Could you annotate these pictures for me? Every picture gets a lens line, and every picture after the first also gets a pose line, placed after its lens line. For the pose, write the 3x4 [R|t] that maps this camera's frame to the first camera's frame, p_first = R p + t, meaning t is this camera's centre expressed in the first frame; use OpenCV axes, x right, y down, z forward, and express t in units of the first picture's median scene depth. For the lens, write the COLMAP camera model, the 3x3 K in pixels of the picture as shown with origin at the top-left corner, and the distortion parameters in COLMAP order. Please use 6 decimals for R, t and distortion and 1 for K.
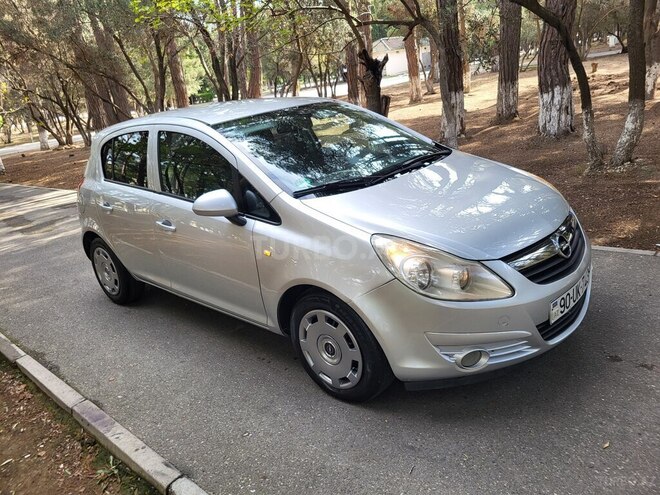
lens RADIAL K [[529.6, 0, 359.6], [0, 529.6, 262.8], [0, 0, 1]] dist [0.094058, -0.081745]
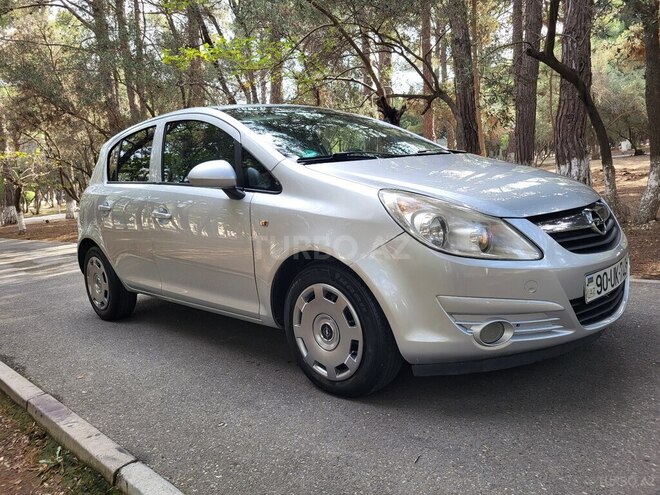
lens RADIAL K [[529.6, 0, 359.6], [0, 529.6, 262.8], [0, 0, 1]] dist [0.094058, -0.081745]
pose [[0.998633, 0.041623, -0.031617, 0.019715], [-0.046815, 0.981275, -0.186834, 0.208028], [0.023249, 0.188058, 0.981883, 0.128731]]
